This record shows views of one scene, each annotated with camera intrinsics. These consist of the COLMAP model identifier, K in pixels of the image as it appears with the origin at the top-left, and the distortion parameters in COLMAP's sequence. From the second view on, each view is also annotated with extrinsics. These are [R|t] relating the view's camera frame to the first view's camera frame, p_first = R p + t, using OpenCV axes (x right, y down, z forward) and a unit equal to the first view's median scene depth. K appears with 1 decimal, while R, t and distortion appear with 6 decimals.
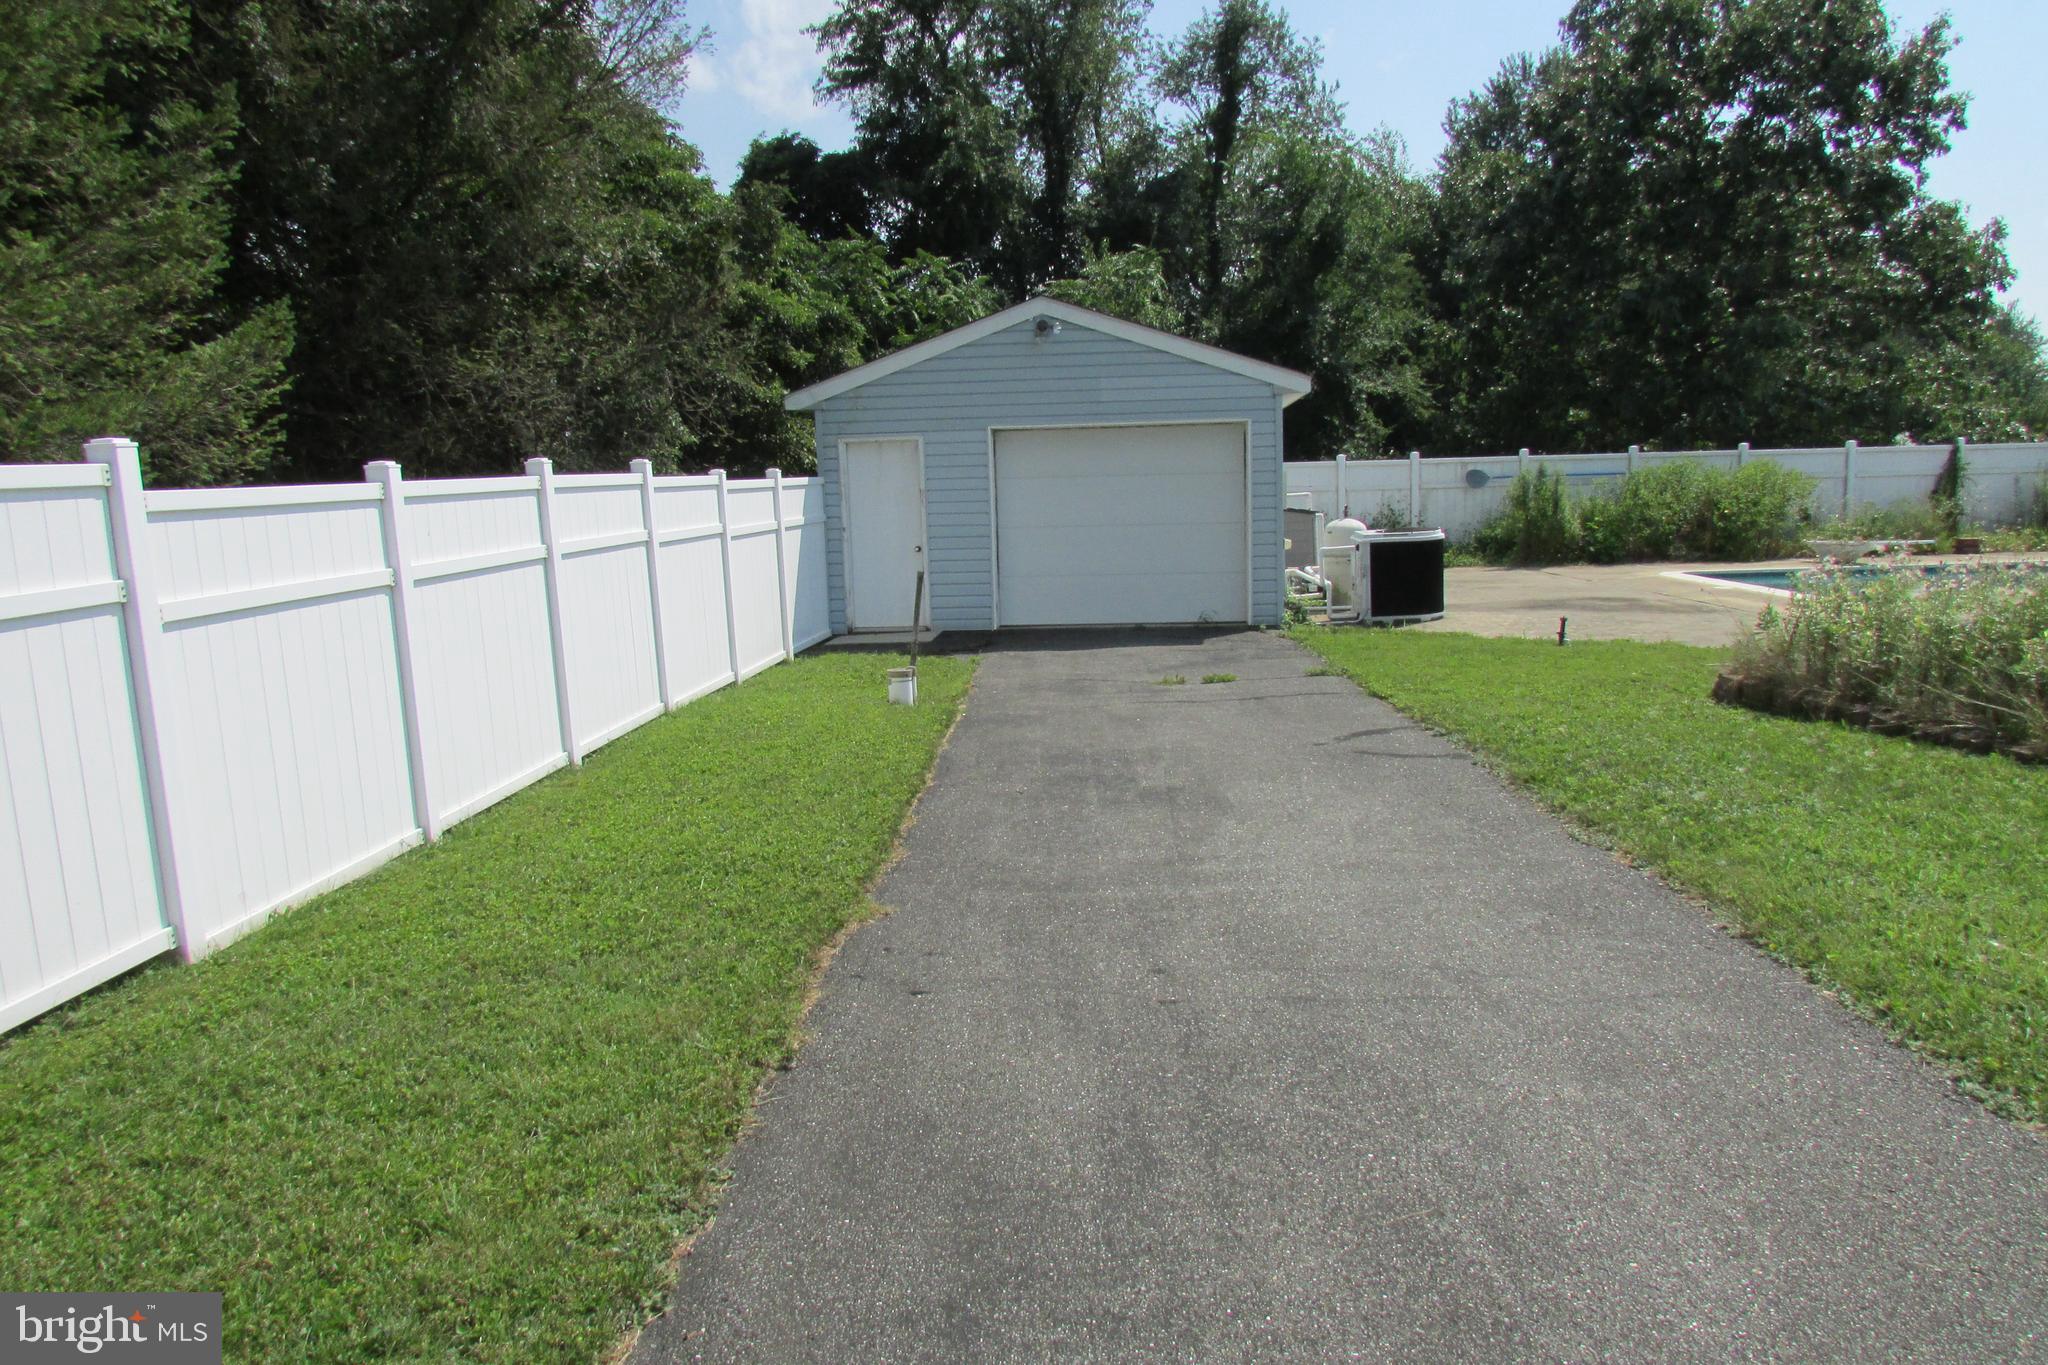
lens RADIAL K [[1470.2, 0, 1026.5], [0, 1470.2, 687.8], [0, 0, 1]] dist [-0.011100, -0.008539]
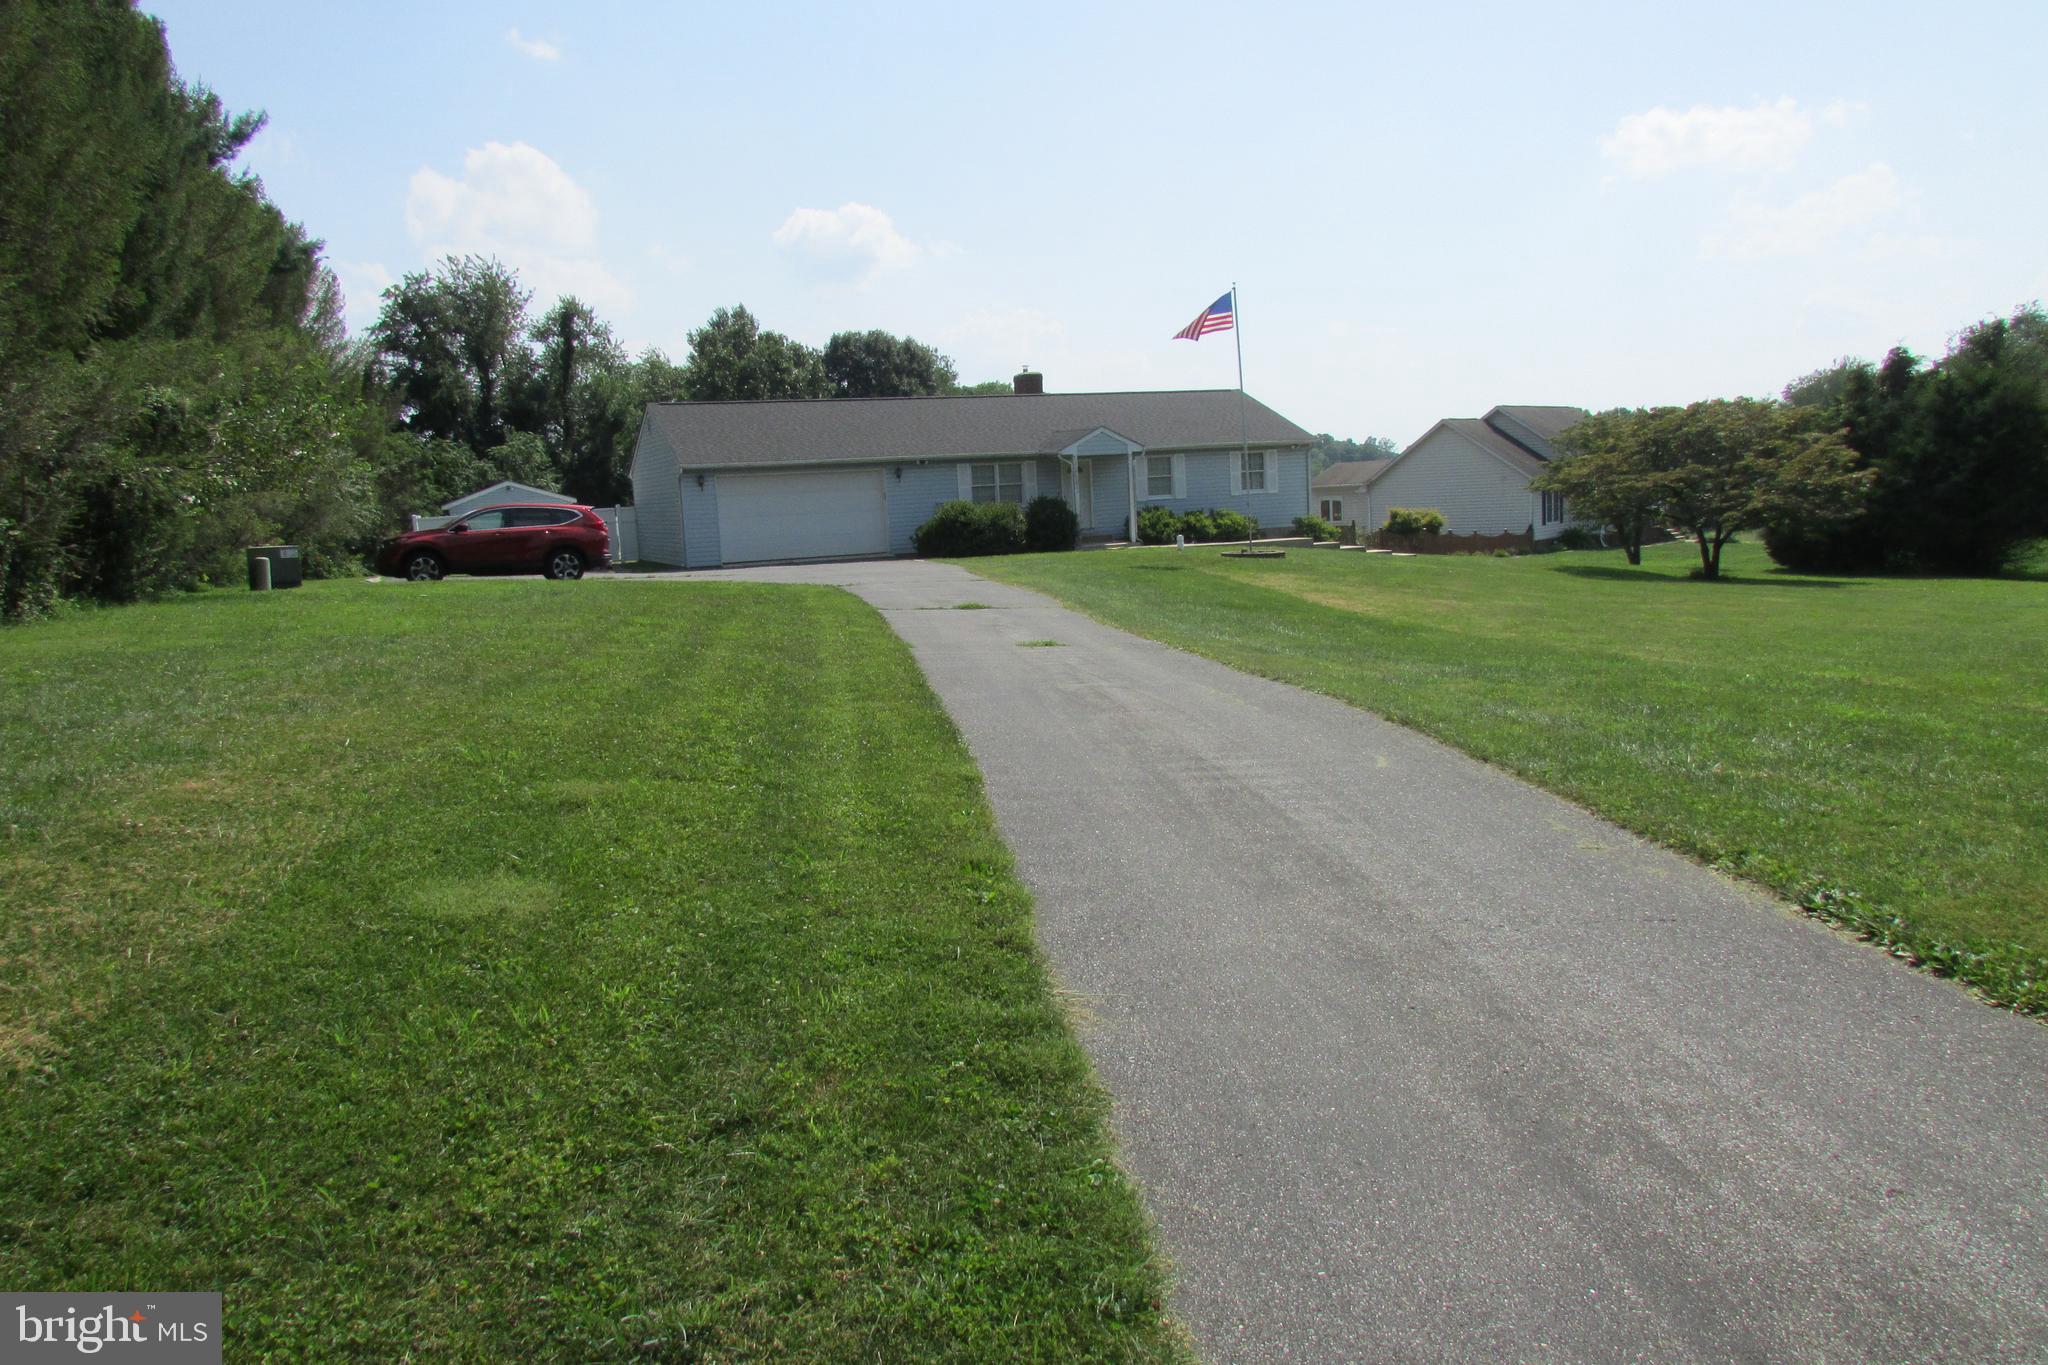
lens RADIAL K [[1470.2, 0, 1040.3], [0, 1470.2, 675.8], [0, 0, 1]] dist [-0.011100, -0.008539]
pose [[0.916726, -0.067697, 0.393739, -0.116514], [0.082216, 0.996412, -0.020102, 0.190844], [-0.390965, 0.050800, 0.919003, -1.342539]]
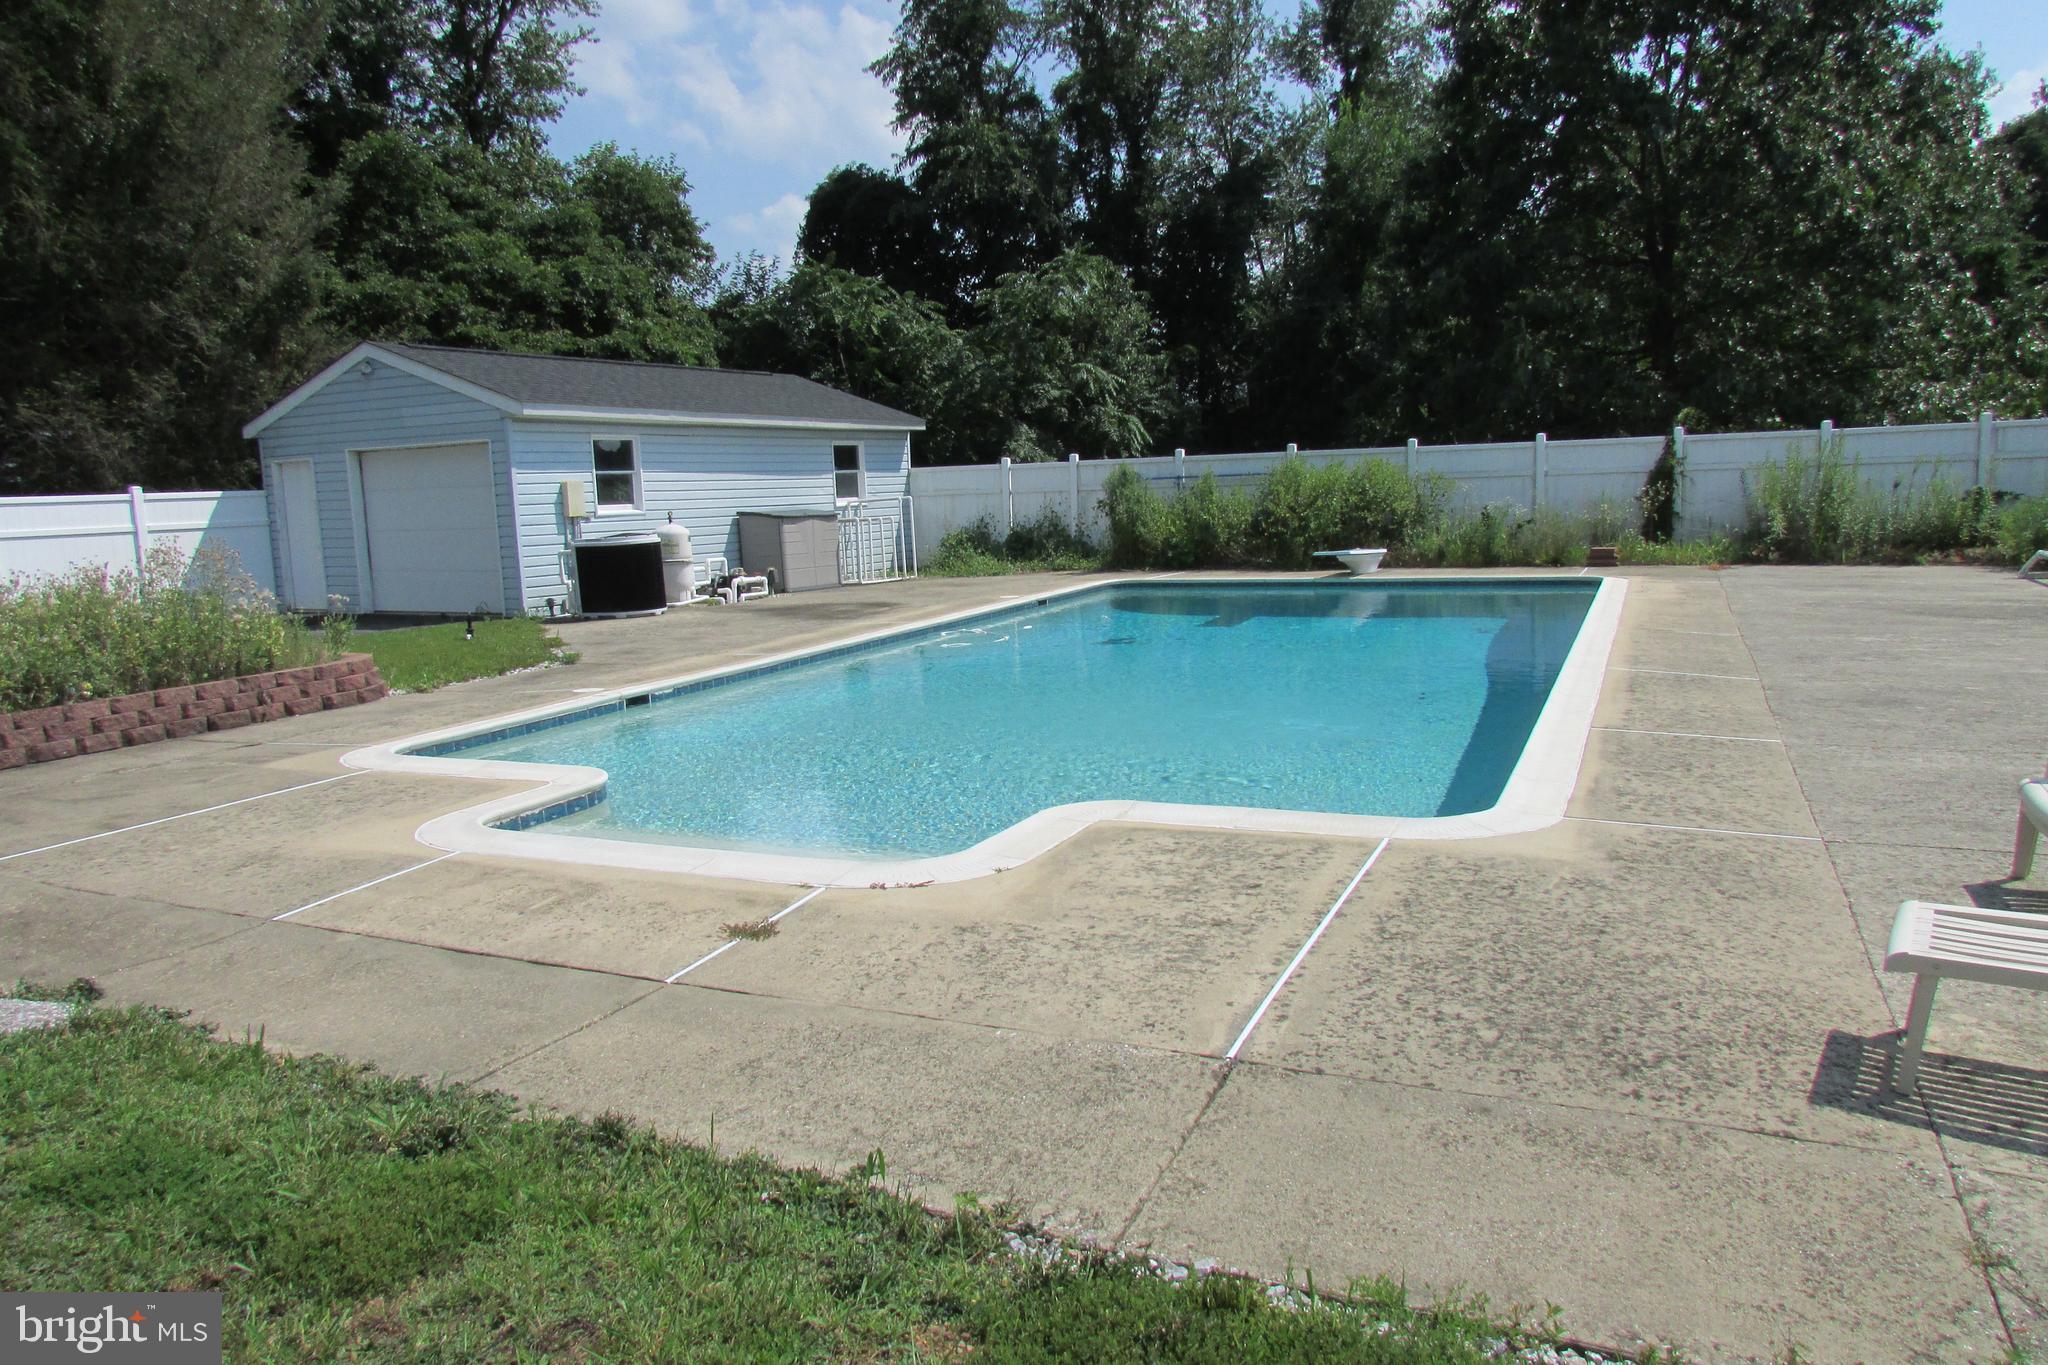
lens RADIAL K [[1470.2, 0, 1027.4], [0, 1470.2, 680.7], [0, 0, 1]] dist [-0.011100, -0.008539]
pose [[0.919960, 0.047020, -0.389182, 0.390460], [-0.045973, 0.998870, 0.012009, -0.009994], [0.389307, 0.006844, 0.921082, 0.037070]]
